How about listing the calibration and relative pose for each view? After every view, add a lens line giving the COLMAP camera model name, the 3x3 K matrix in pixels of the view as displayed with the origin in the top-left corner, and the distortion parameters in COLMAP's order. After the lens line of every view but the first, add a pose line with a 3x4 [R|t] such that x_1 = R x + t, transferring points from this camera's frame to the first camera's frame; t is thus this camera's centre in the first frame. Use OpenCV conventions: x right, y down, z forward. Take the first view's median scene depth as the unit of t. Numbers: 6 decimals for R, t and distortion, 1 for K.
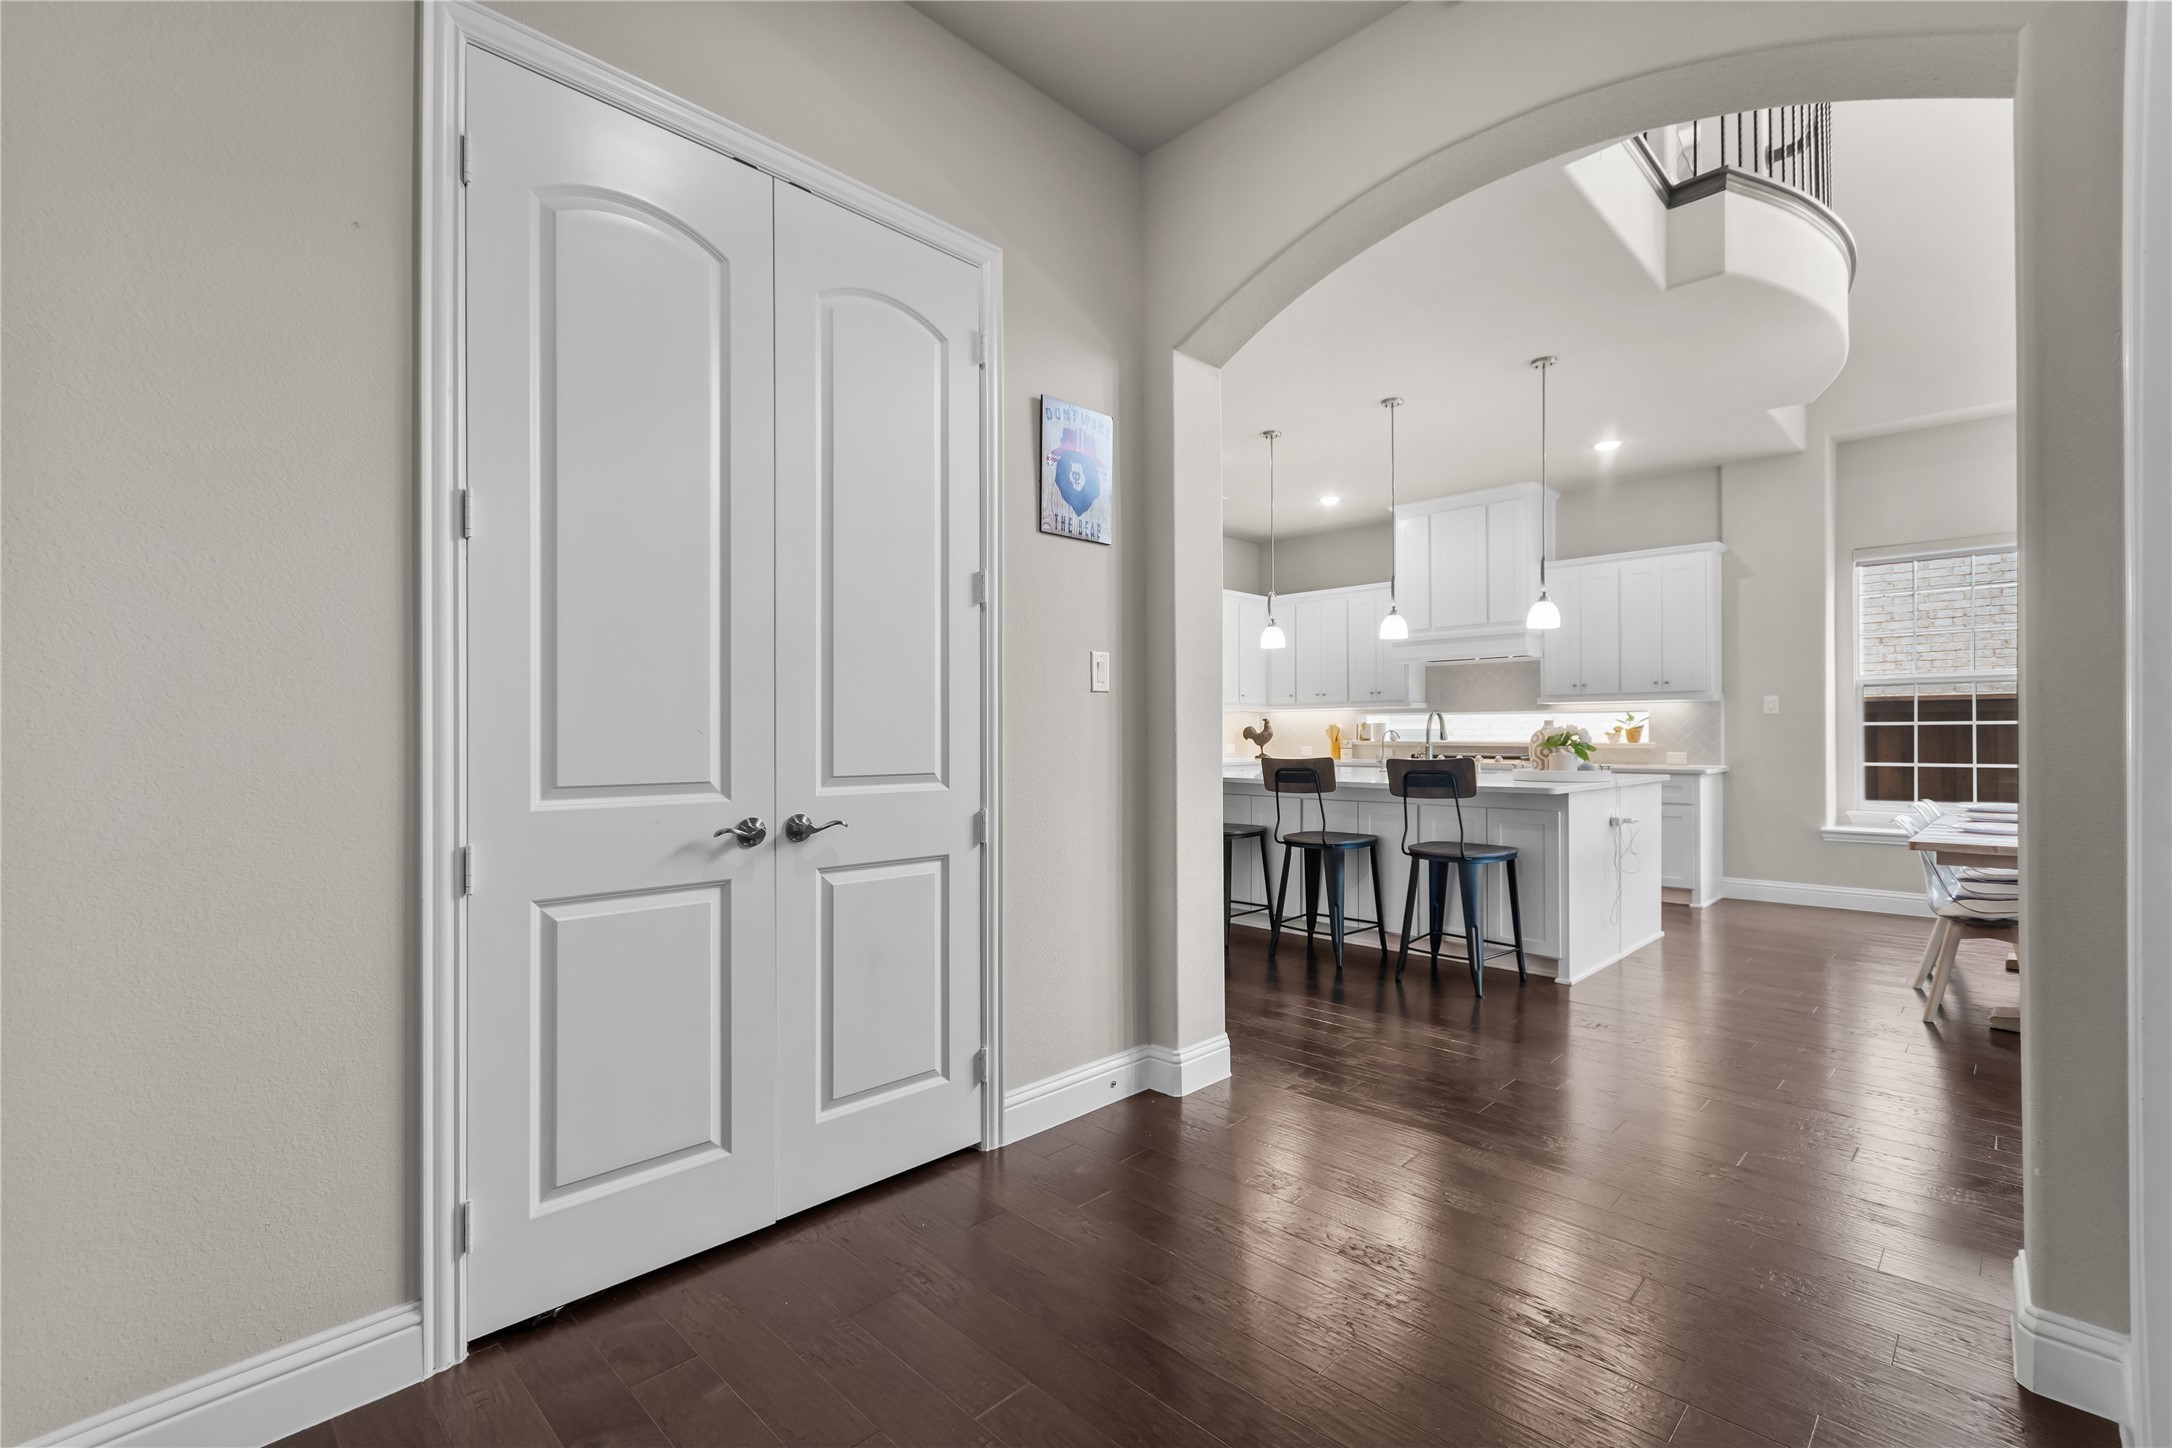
lens RADIAL K [[955.5, 0, 1083.7], [0, 955.5, 727.0], [0, 0, 1]] dist [0.004712, 0.000289]
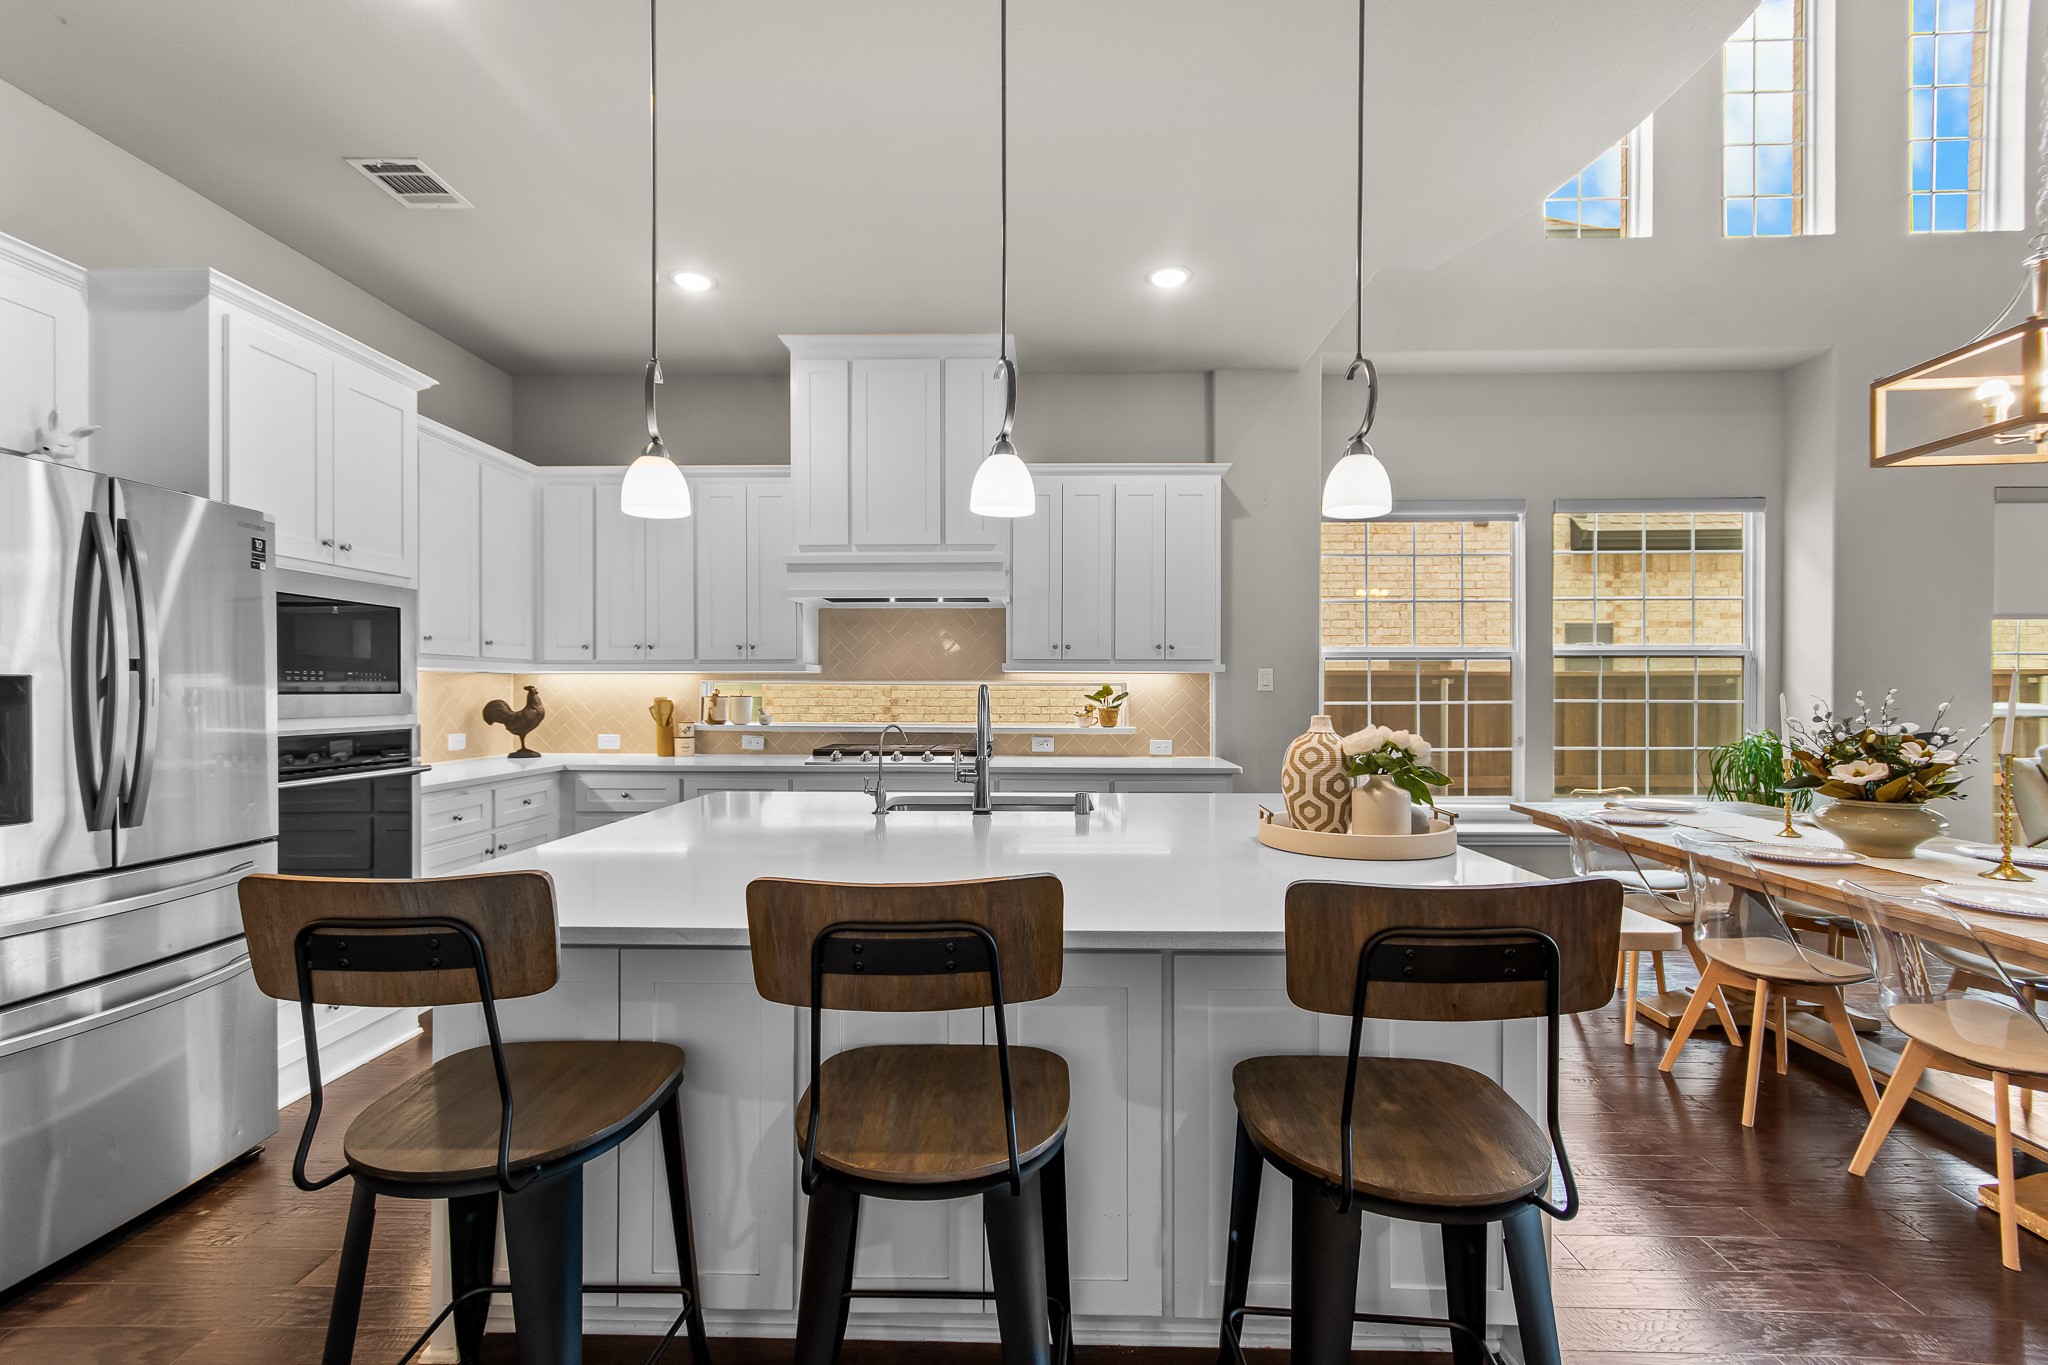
lens RADIAL K [[901.0, 0, 1030.1], [0, 901.0, 690.5], [0, 0, 1]] dist [0.004712, 0.000289]
pose [[0.726057, 0.004013, 0.687623, 0.055146], [-0.009079, 0.999952, 0.003750, -0.014814], [-0.687574, -0.008966, 0.726059, 0.571569]]
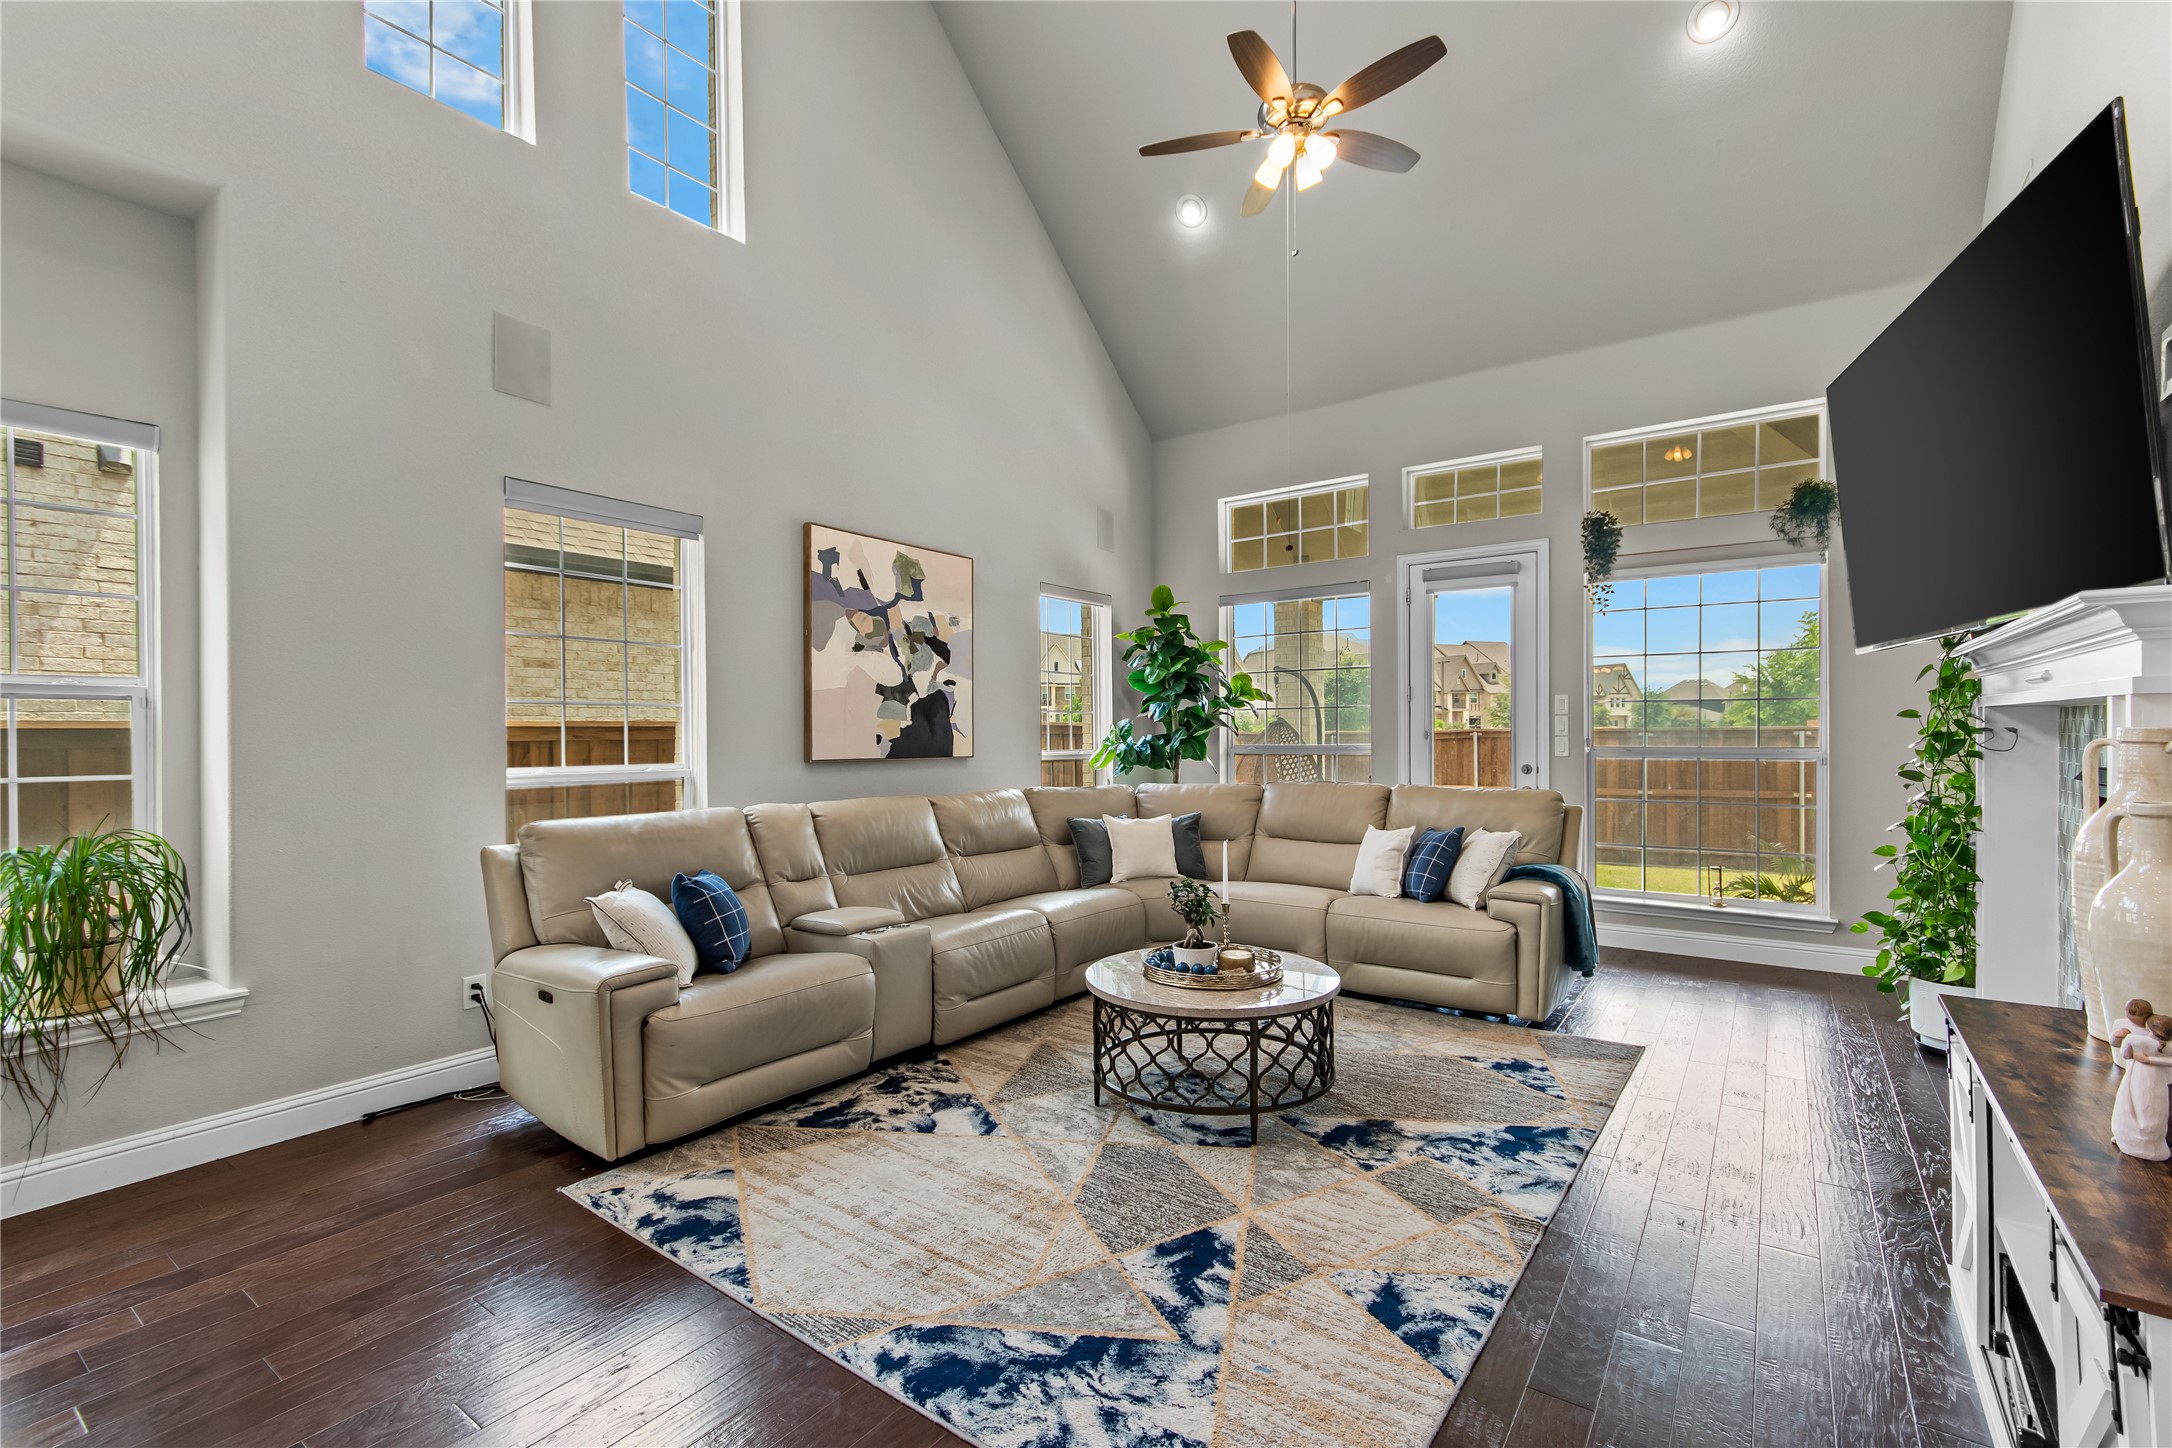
lens RADIAL K [[955.5, 0, 1095.2], [0, 955.5, 742.9], [0, 0, 1]] dist [0.004712, 0.000289]
pose [[-0.163162, -0.005324, 0.986585, 0.491512], [0.000289, 0.999985, 0.005444, -0.027158], [-0.986599, 0.001174, -0.163158, 0.319125]]
